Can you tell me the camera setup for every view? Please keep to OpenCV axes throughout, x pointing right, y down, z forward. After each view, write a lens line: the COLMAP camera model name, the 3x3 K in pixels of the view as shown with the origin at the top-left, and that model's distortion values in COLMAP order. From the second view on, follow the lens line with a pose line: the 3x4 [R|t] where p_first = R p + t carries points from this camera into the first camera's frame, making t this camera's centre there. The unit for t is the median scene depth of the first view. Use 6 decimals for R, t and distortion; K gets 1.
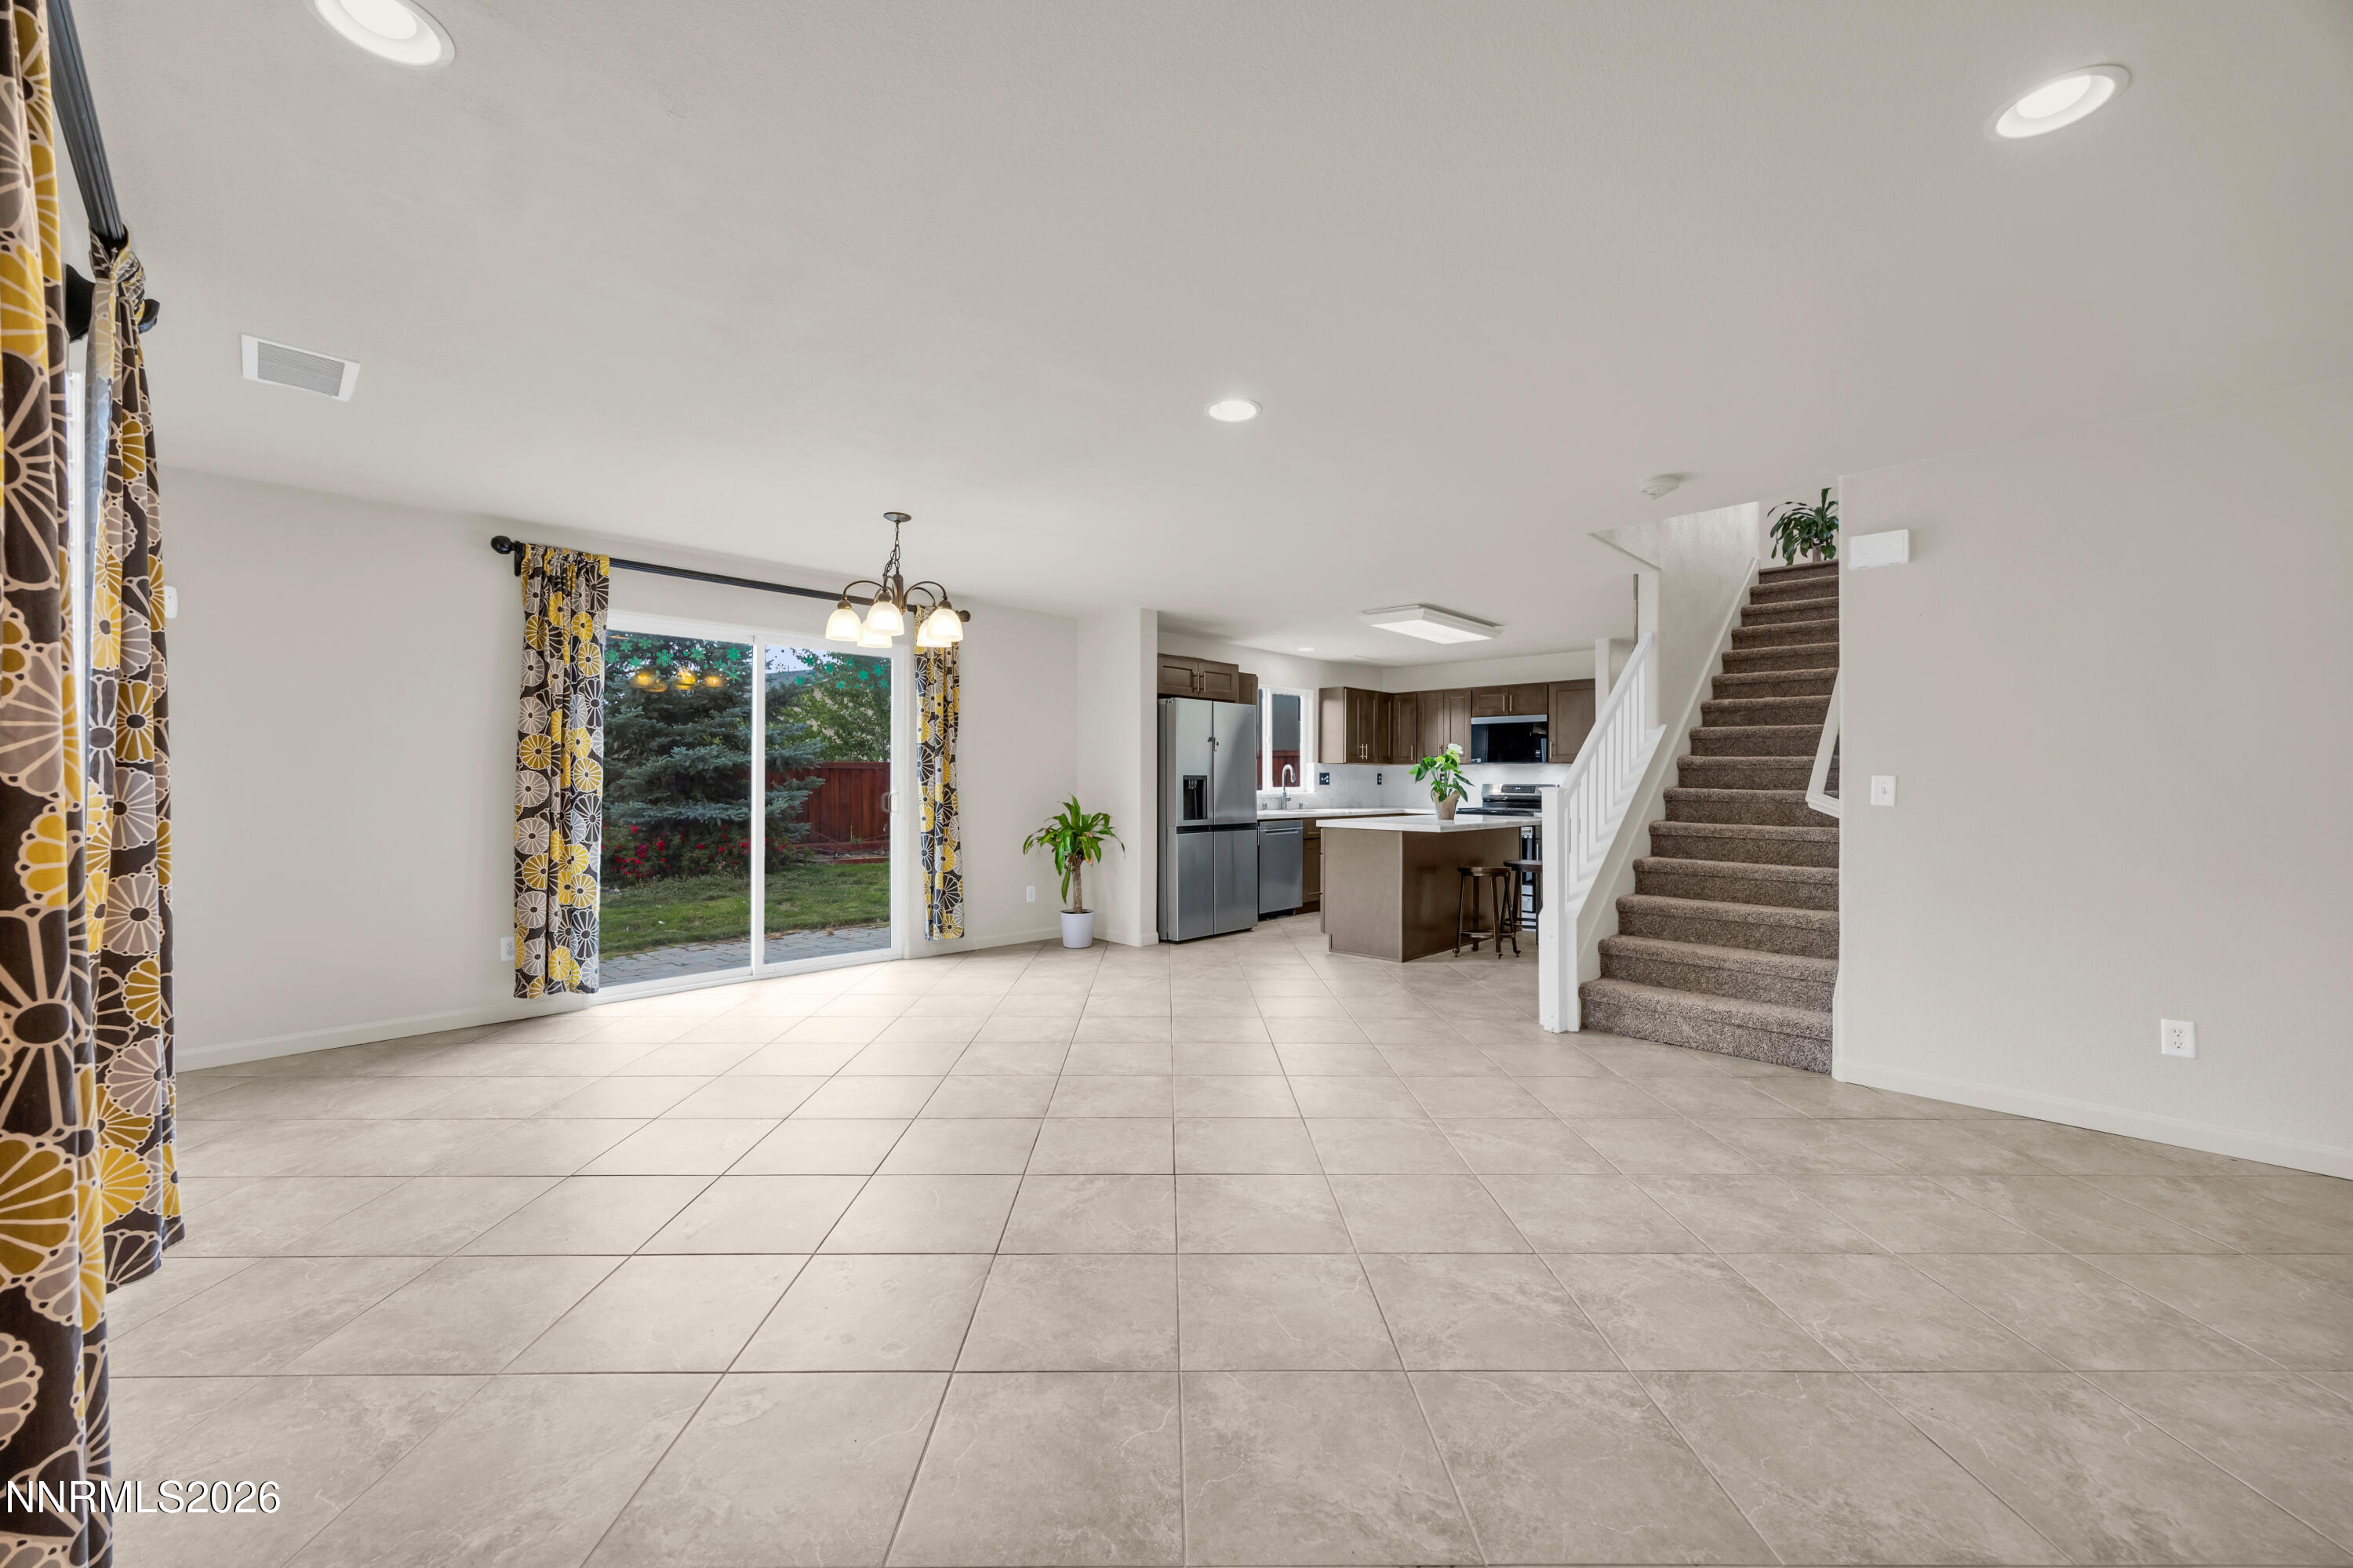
lens RADIAL K [[911.7, 0, 1174.9], [0, 911.7, 796.5], [0, 0, 1]] dist [-0.005829, 0.003027]
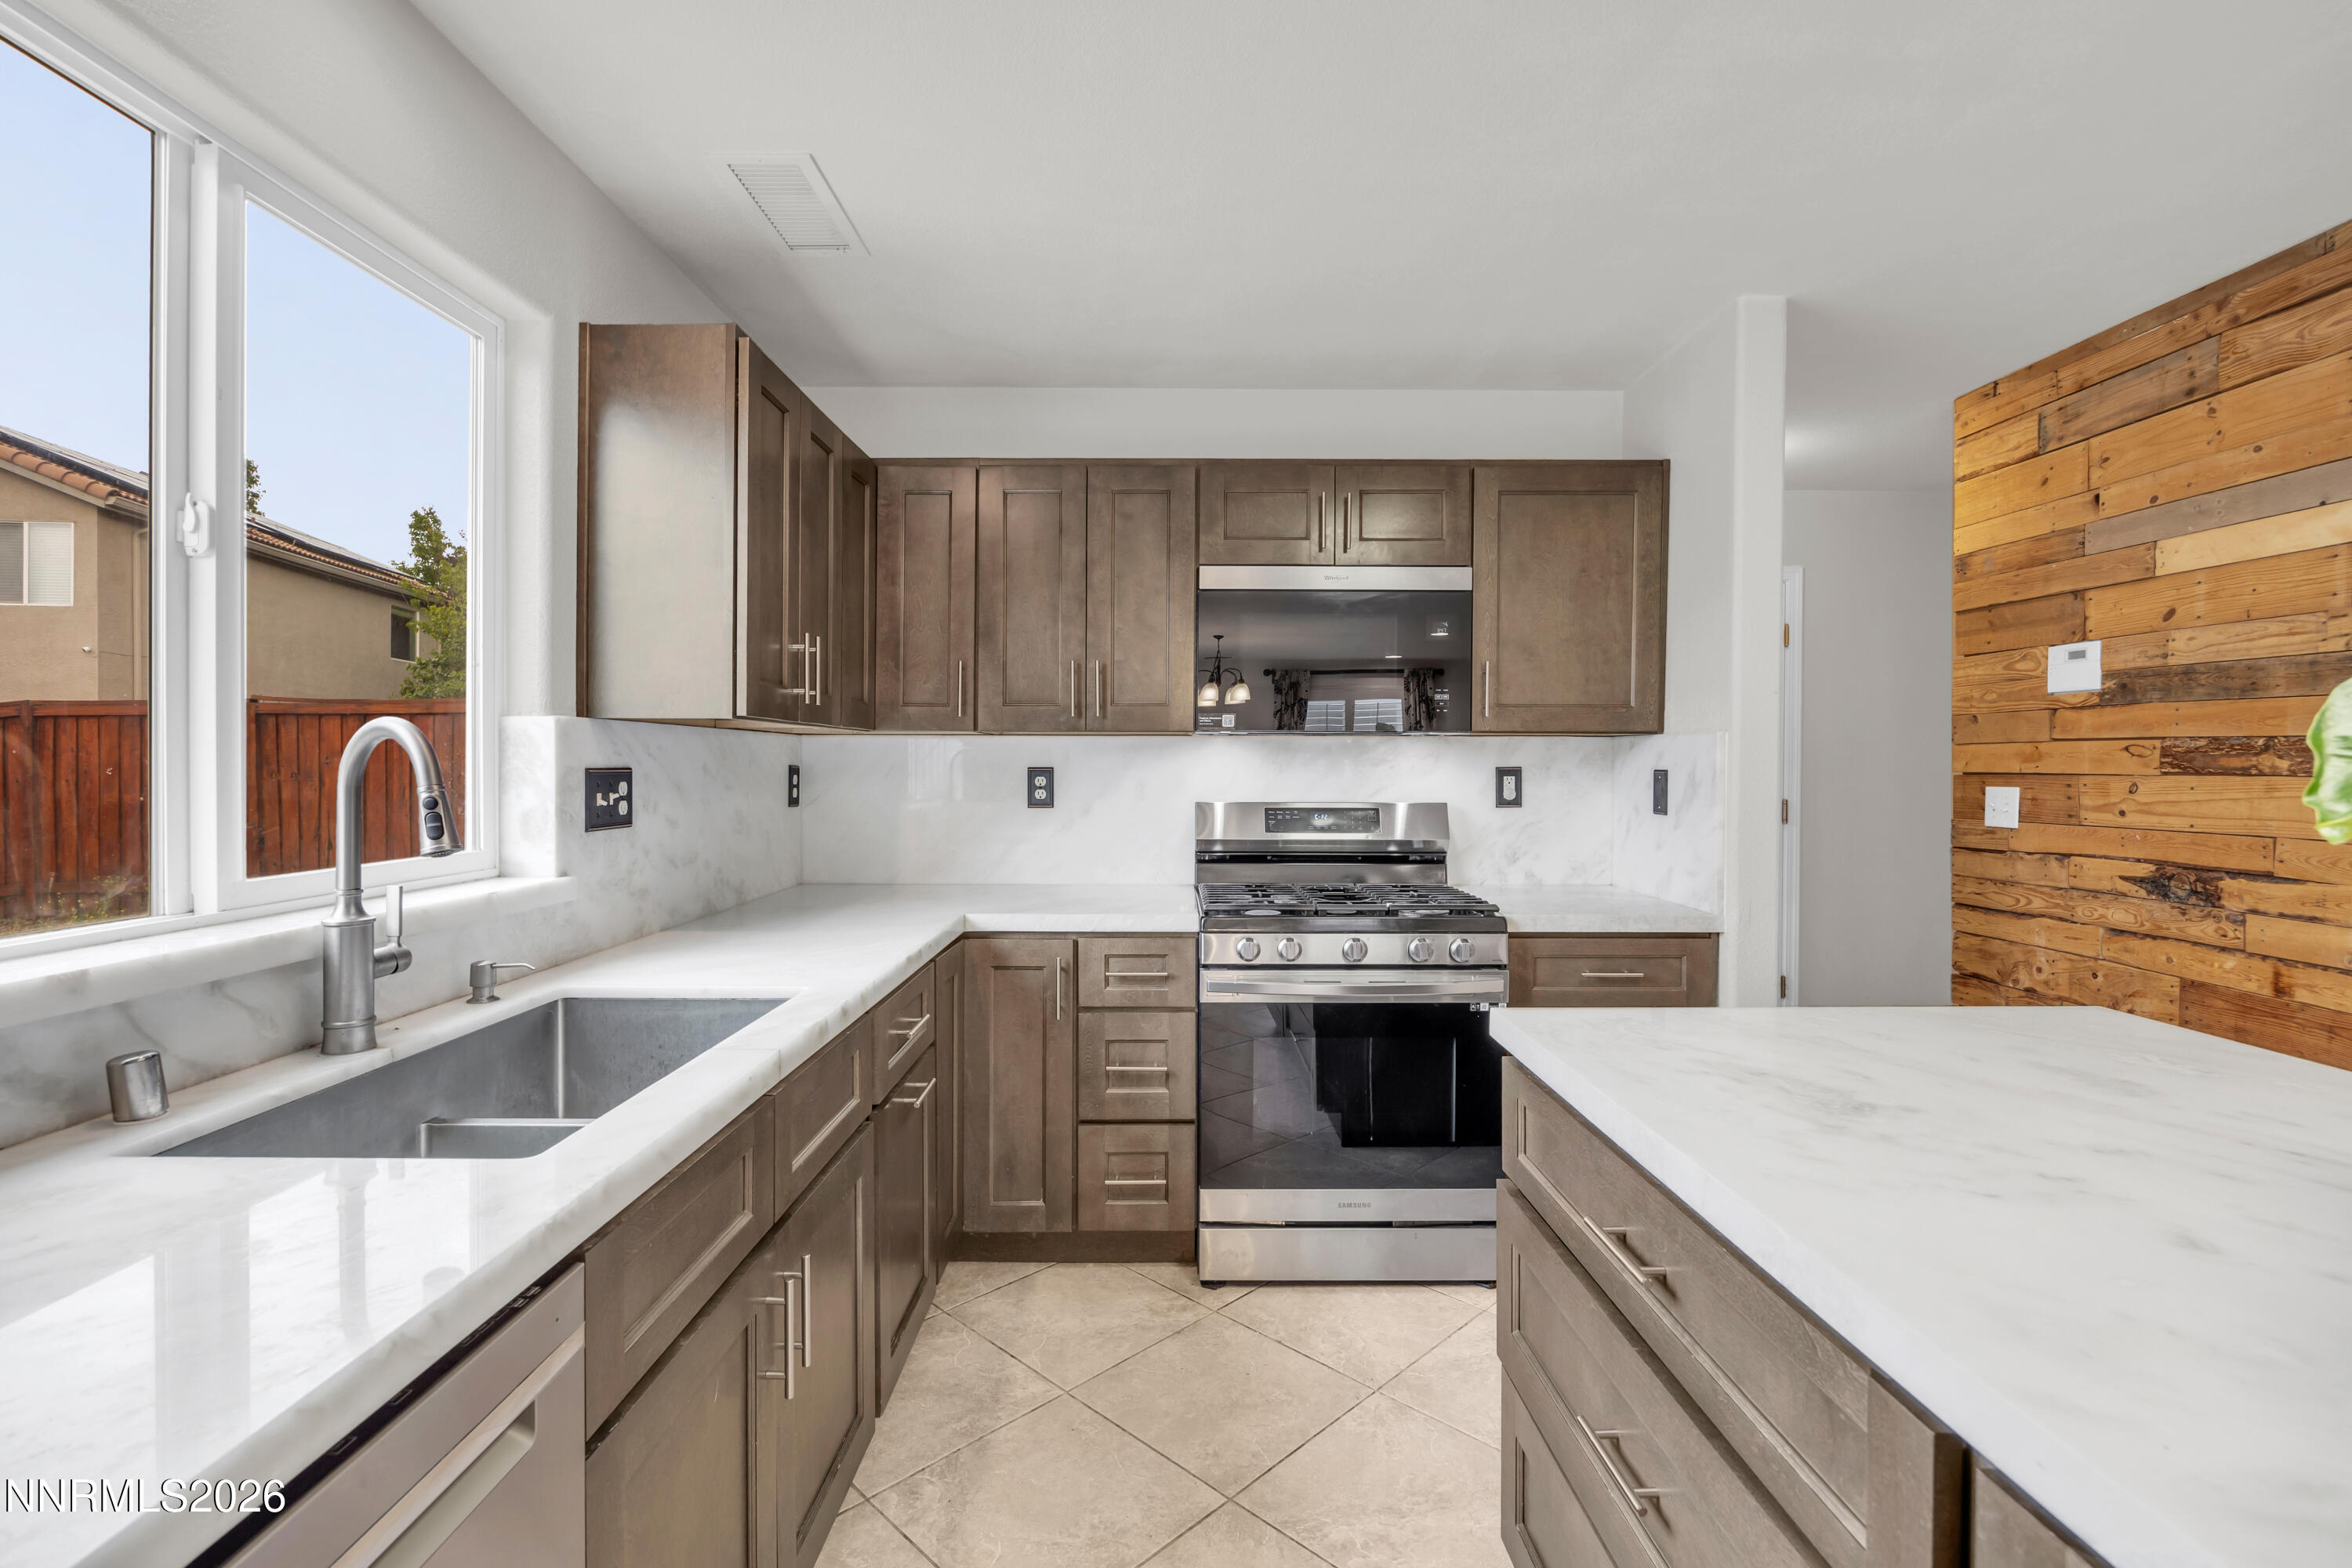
lens RADIAL K [[1061.3, 0, 1176.3], [0, 1061.3, 750.8], [0, 0, 1]] dist [-0.018025, 0.004151]
pose [[0.713856, 0.007828, 0.700249, 0.194815], [0.010243, 0.999714, -0.021617, -0.050292], [-0.700218, 0.022604, 0.713571, 1.607112]]
